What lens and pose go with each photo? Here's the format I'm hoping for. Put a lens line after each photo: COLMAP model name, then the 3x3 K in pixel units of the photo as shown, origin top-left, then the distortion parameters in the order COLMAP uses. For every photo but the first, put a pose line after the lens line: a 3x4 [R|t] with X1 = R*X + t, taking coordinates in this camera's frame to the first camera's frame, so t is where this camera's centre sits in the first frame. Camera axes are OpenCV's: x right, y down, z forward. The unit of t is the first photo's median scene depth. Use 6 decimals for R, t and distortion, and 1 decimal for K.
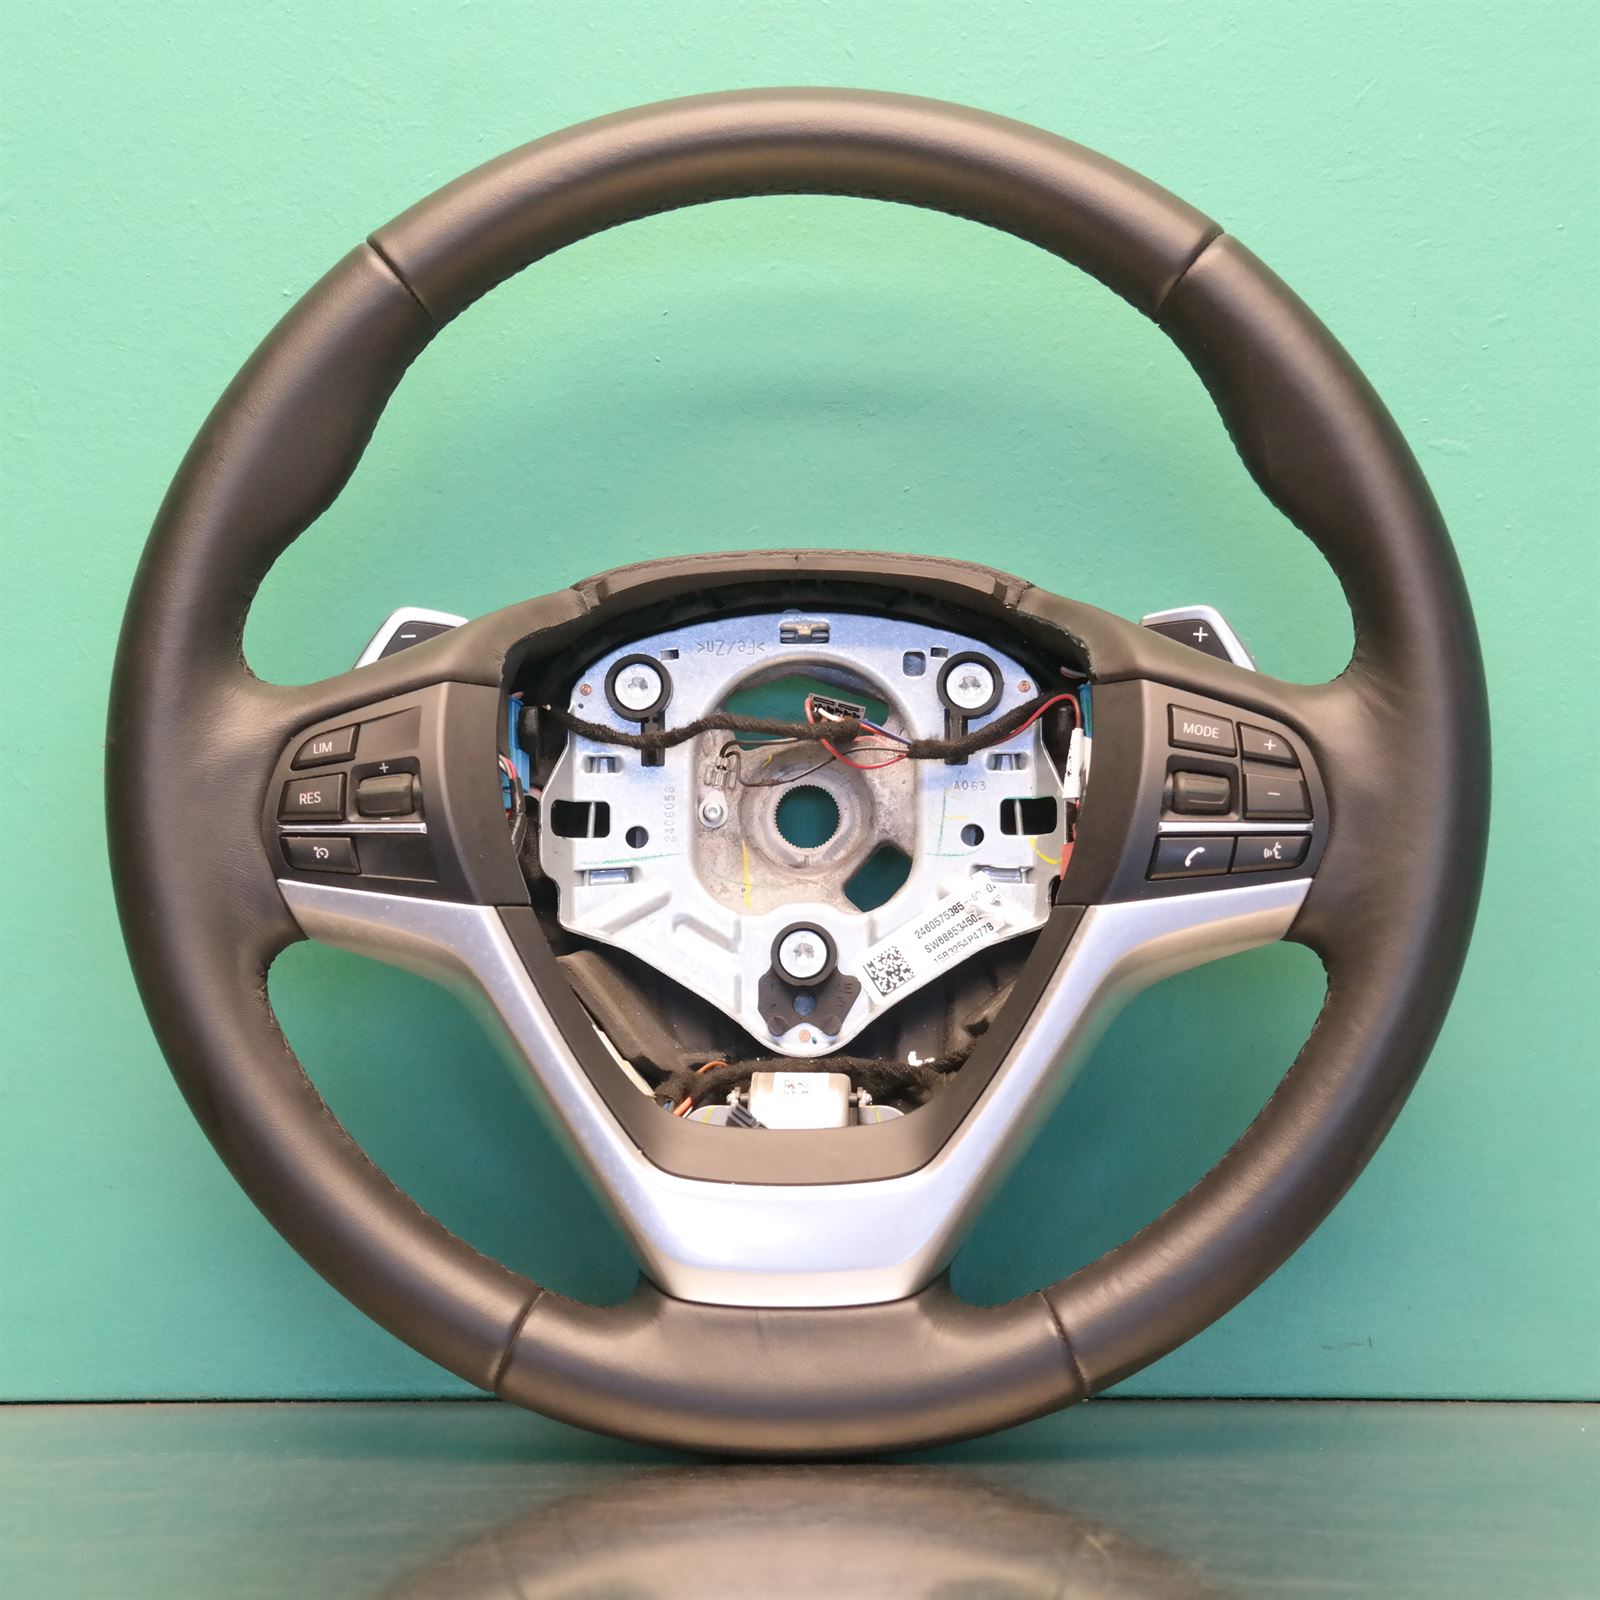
lens RADIAL K [[4955.7, 0, 799.5], [0, 4955.7, 793.7], [0, 0, 1]] dist [0.263922, 0.000000]
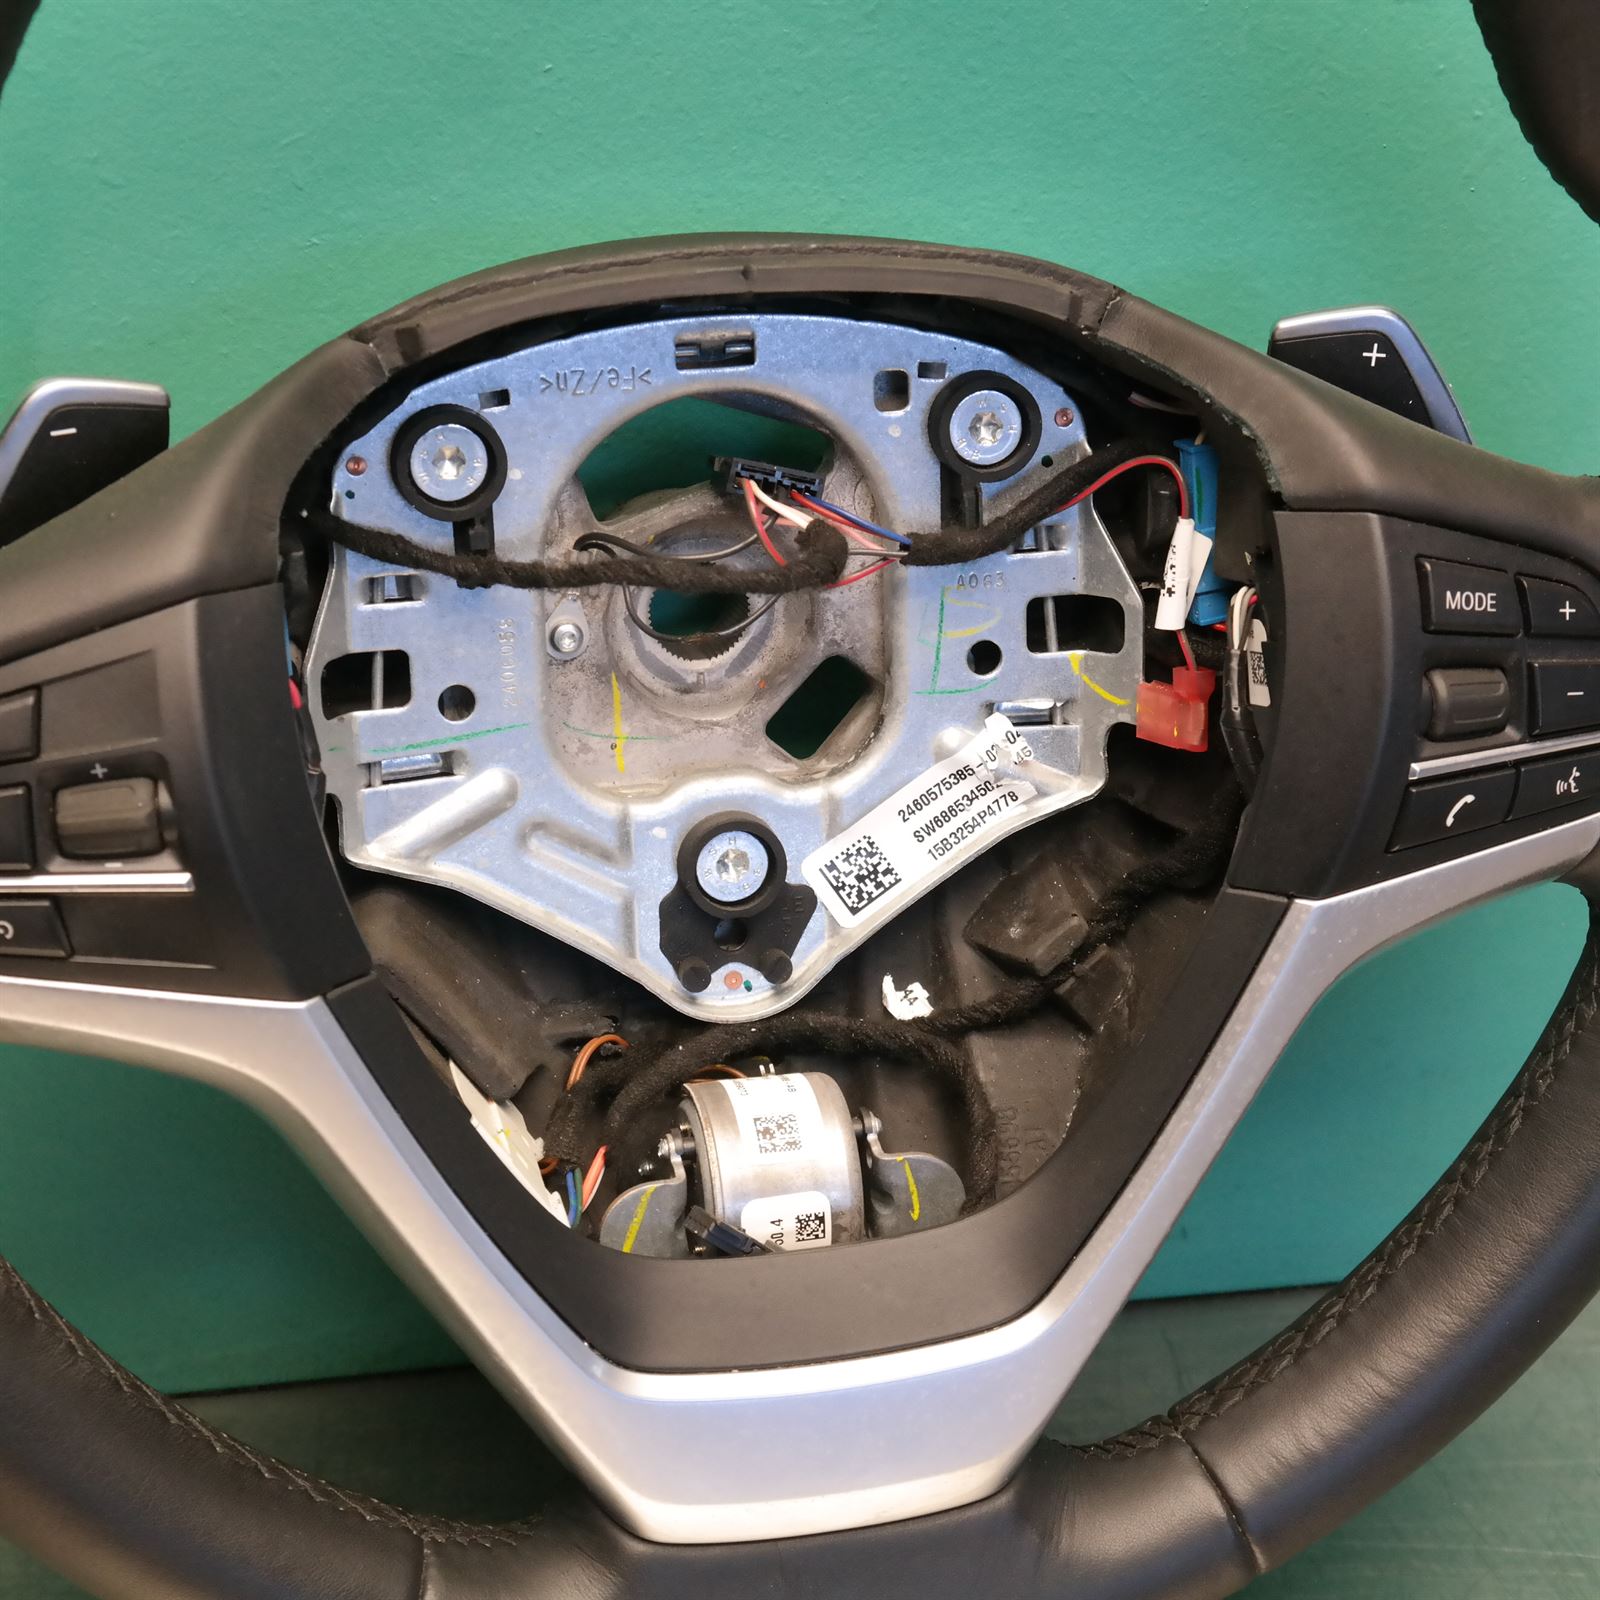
lens RADIAL K [[3481.3, 0, 784.2], [0, 3481.3, 815.4], [0, 0, 1]] dist [0.067259, 0.000000]
pose [[0.958280, -0.105613, 0.265603, -0.112630], [-0.010070, 0.916182, 0.400635, -0.154950], [-0.285653, -0.386595, 0.876896, 0.625111]]
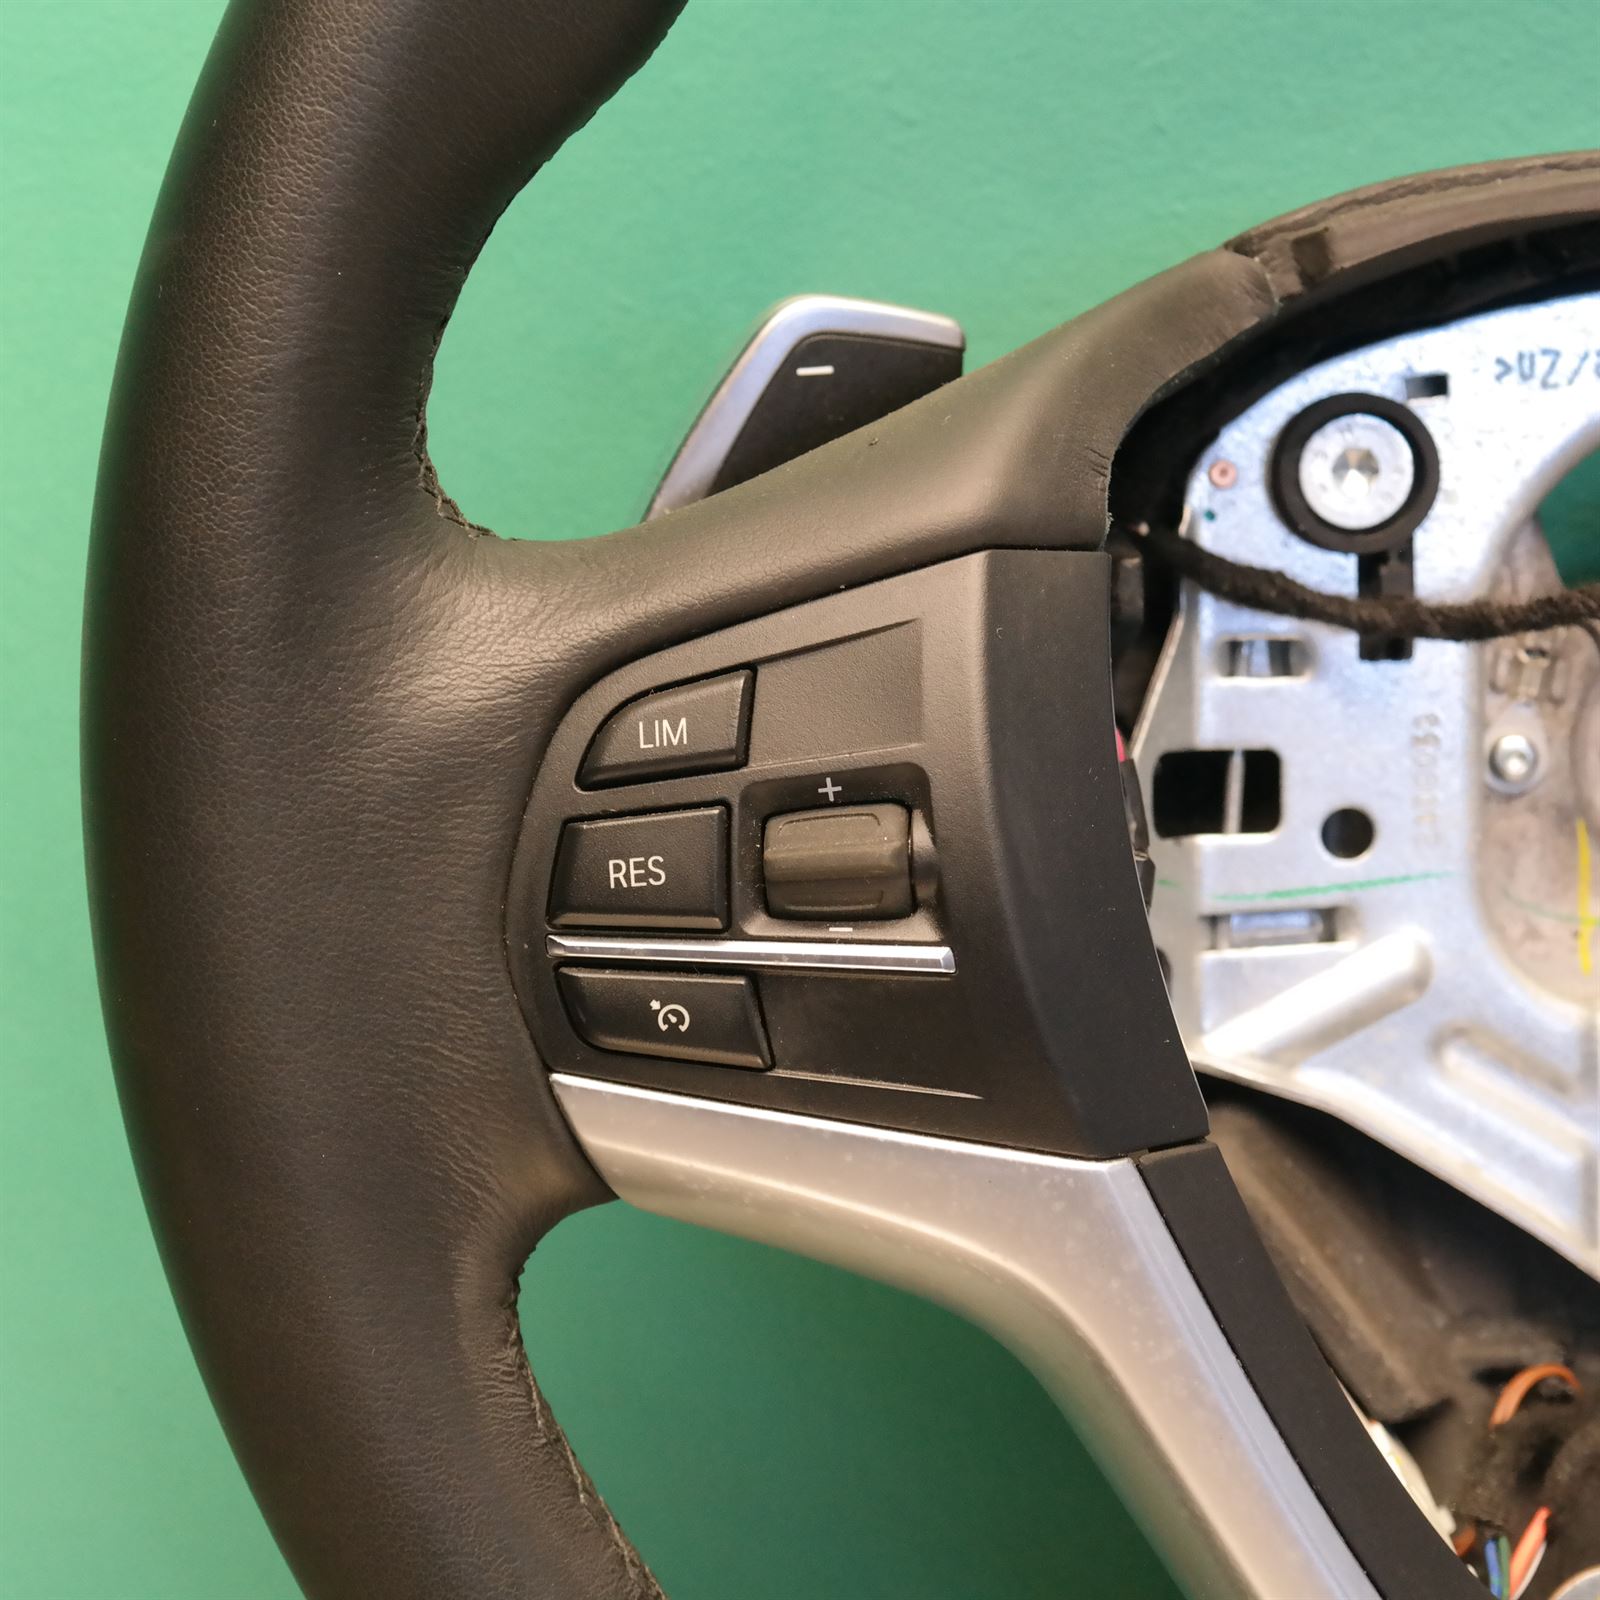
lens RADIAL K [[4394.9, 0, 806.1], [0, 4394.9, 789.3], [0, 0, 1]] dist [0.161966, 0.000000]
pose [[0.996778, -0.018627, 0.078016, -0.109956], [0.002030, 0.978206, 0.207625, -0.073774], [-0.080183, -0.206798, 0.975092, 0.662654]]
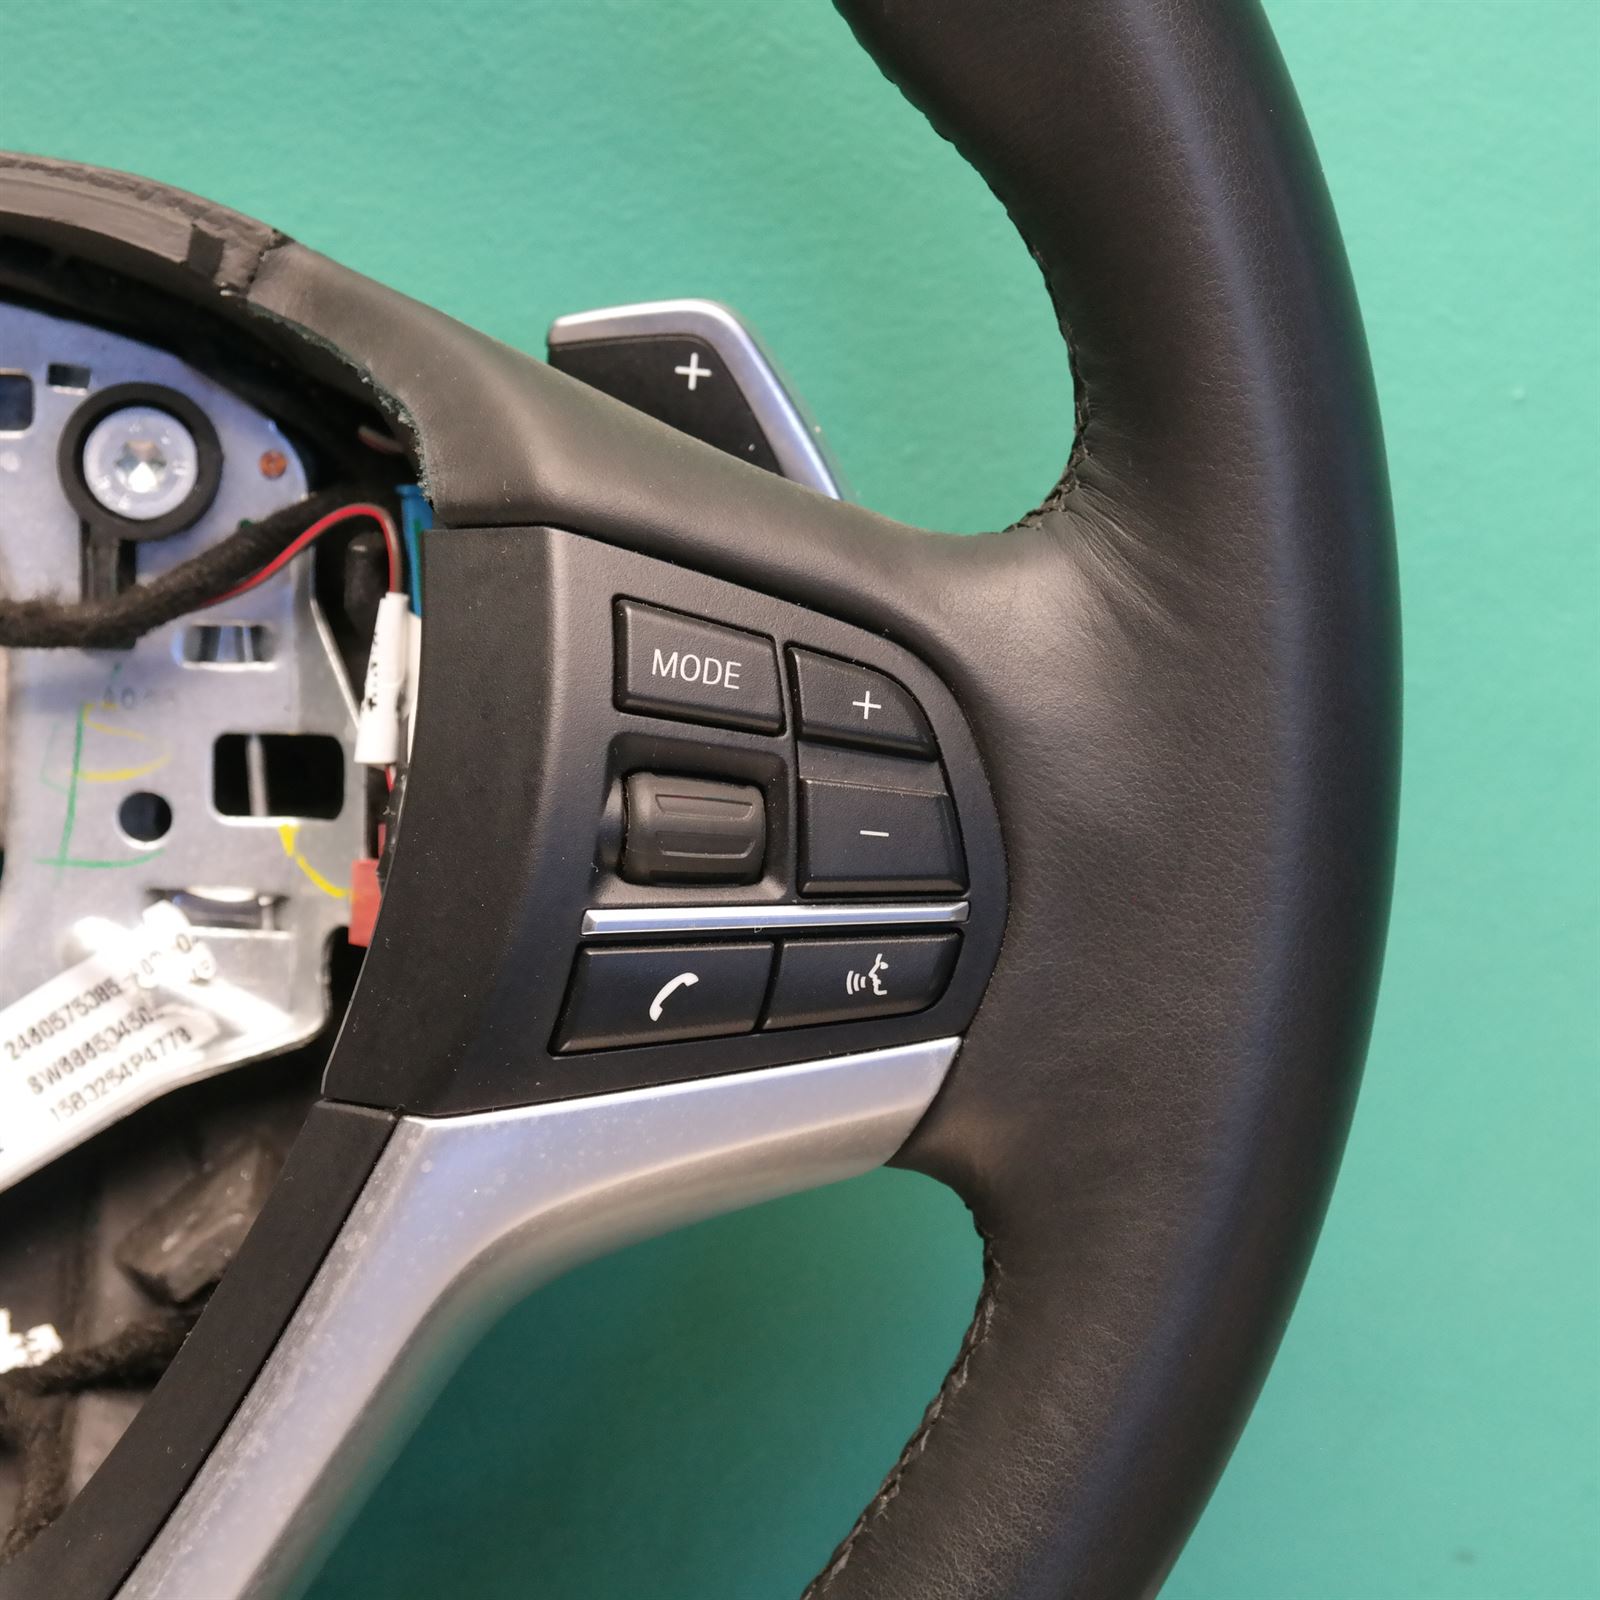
lens RADIAL K [[4394.9, 0, 804.9], [0, 4394.9, 792.2], [0, 0, 1]] dist [0.161966, 0.000000]
pose [[0.992387, 0.006651, 0.122980, 0.045574], [-0.028289, 0.984153, 0.175048, -0.062925], [-0.119867, -0.177194, 0.976849, 0.641018]]
